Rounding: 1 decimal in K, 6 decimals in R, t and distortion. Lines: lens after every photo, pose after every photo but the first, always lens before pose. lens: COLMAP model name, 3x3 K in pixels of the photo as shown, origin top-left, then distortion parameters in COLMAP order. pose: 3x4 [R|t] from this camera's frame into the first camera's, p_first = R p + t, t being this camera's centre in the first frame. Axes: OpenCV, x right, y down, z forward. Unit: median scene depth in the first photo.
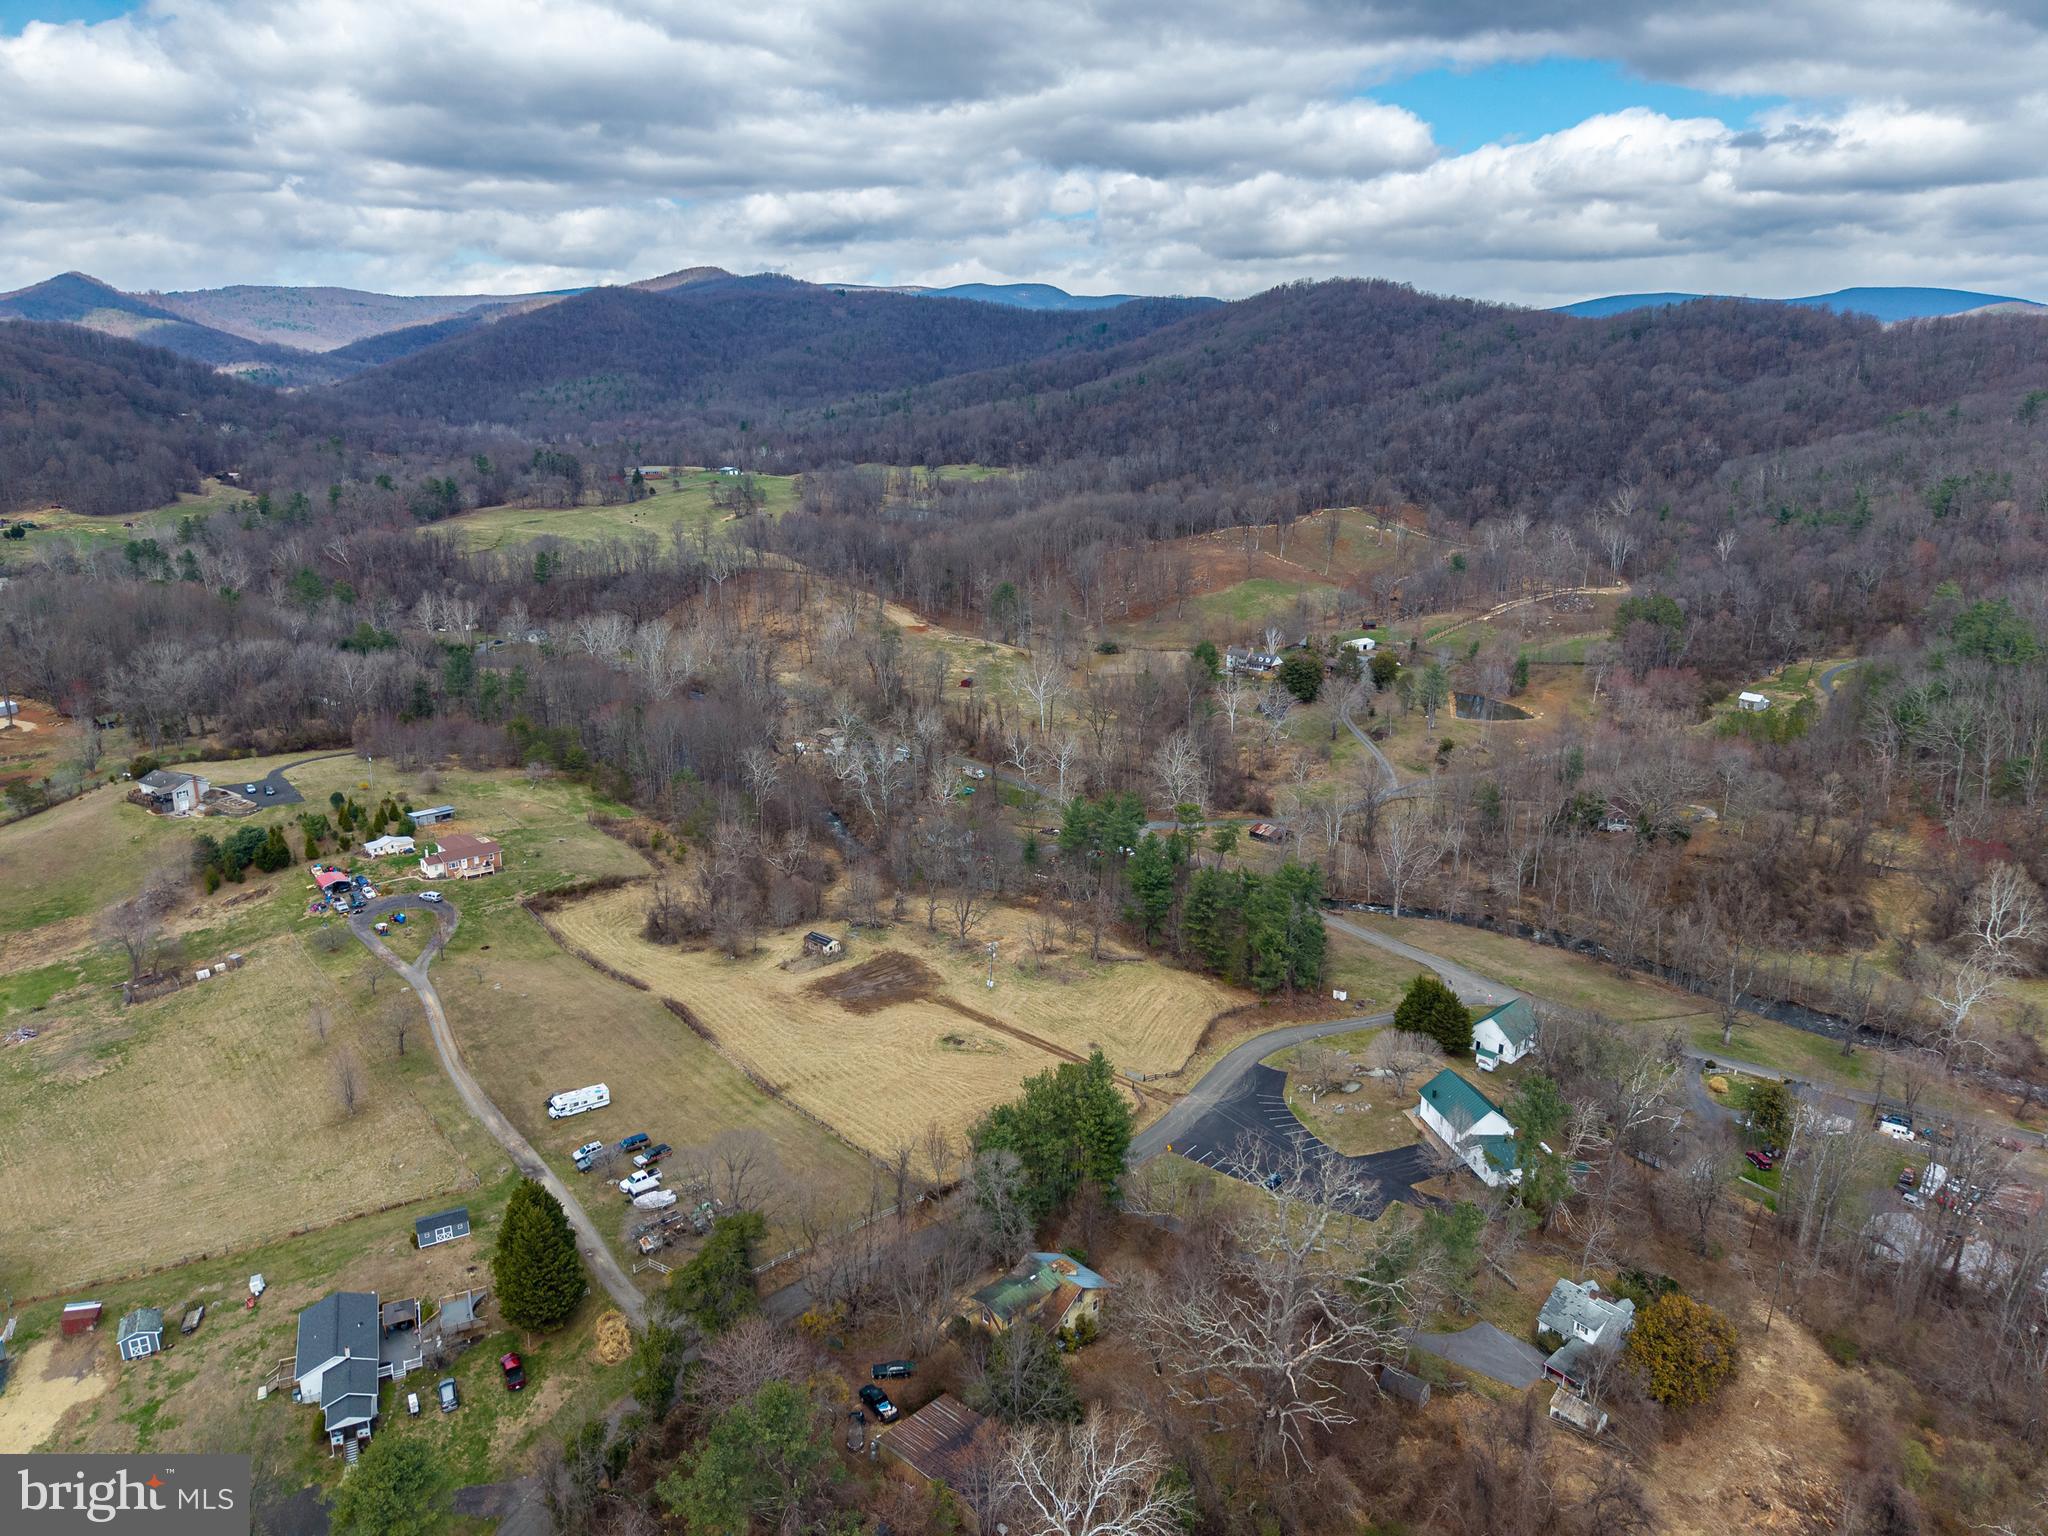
lens RADIAL K [[1382.7, 0, 1029.6], [0, 1382.7, 764.3], [0, 0, 1]] dist [0.003642, -0.001827]
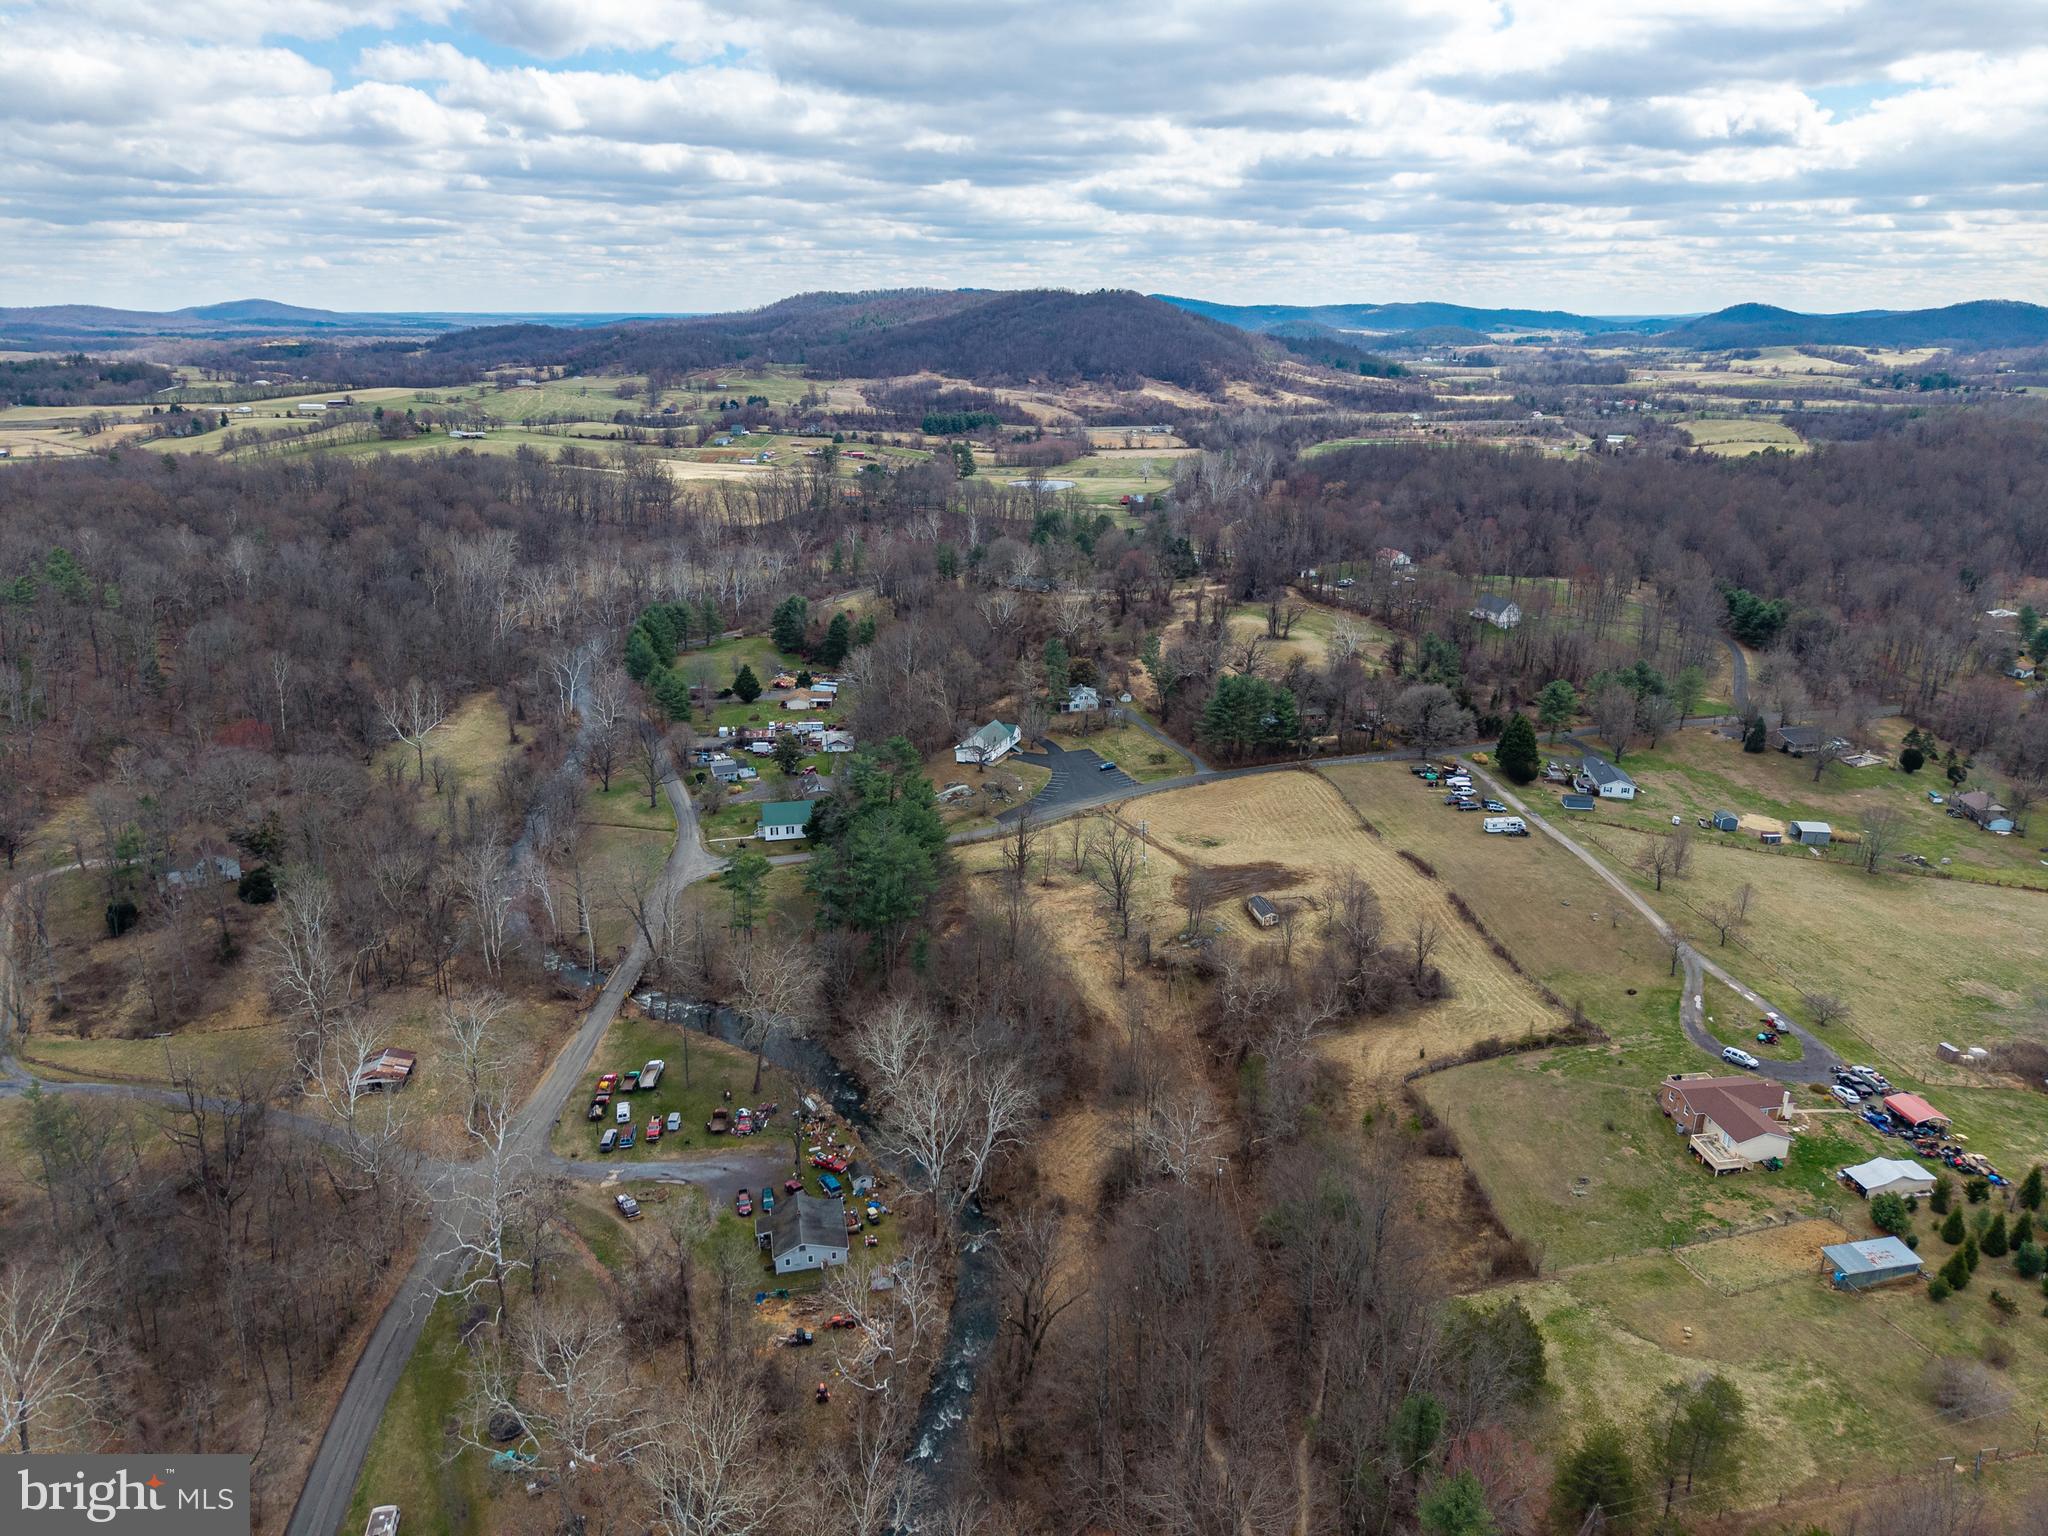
lens RADIAL K [[1382.7, 0, 1029.6], [0, 1382.7, 764.3], [0, 0, 1]] dist [0.003642, -0.001827]
pose [[-0.836142, -0.181138, 0.517741, -0.029265], [0.138115, 0.843959, 0.518322, -0.028445], [-0.530840, 0.504898, -0.680652, 0.100205]]
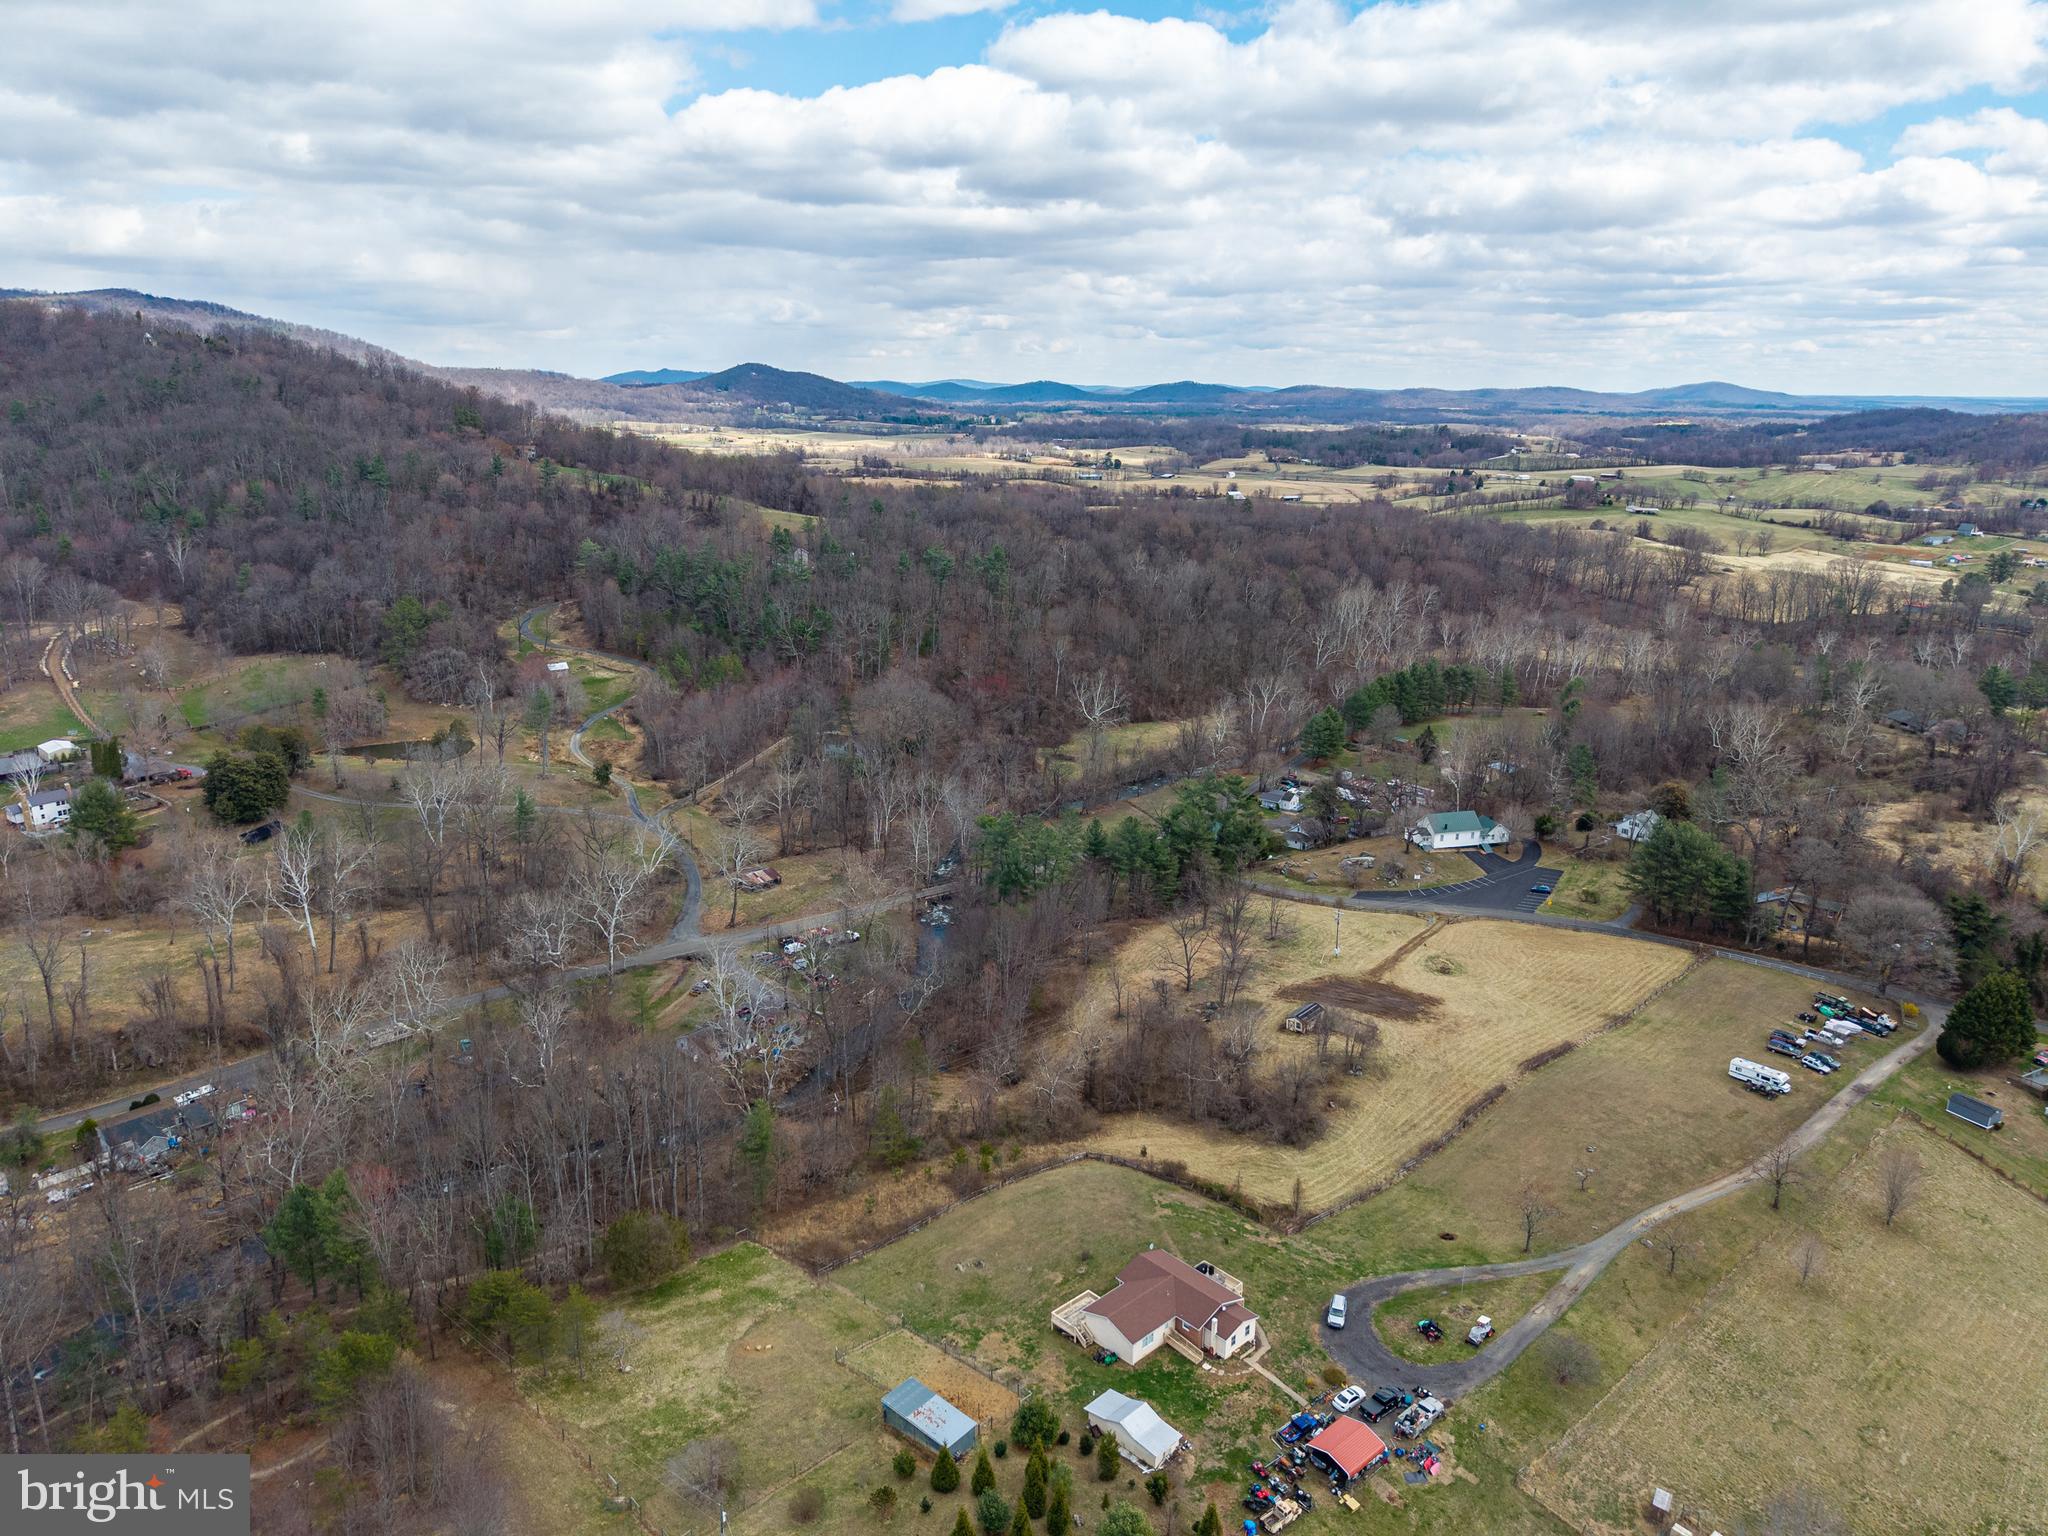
lens RADIAL K [[1382.7, 0, 1029.6], [0, 1382.7, 764.3], [0, 0, 1]] dist [0.003642, -0.001827]
pose [[-0.041149, -0.273940, 0.960866, -0.056620], [0.258742, 0.925954, 0.275067, -0.018586], [-0.965070, 0.259936, 0.032778, 0.065130]]
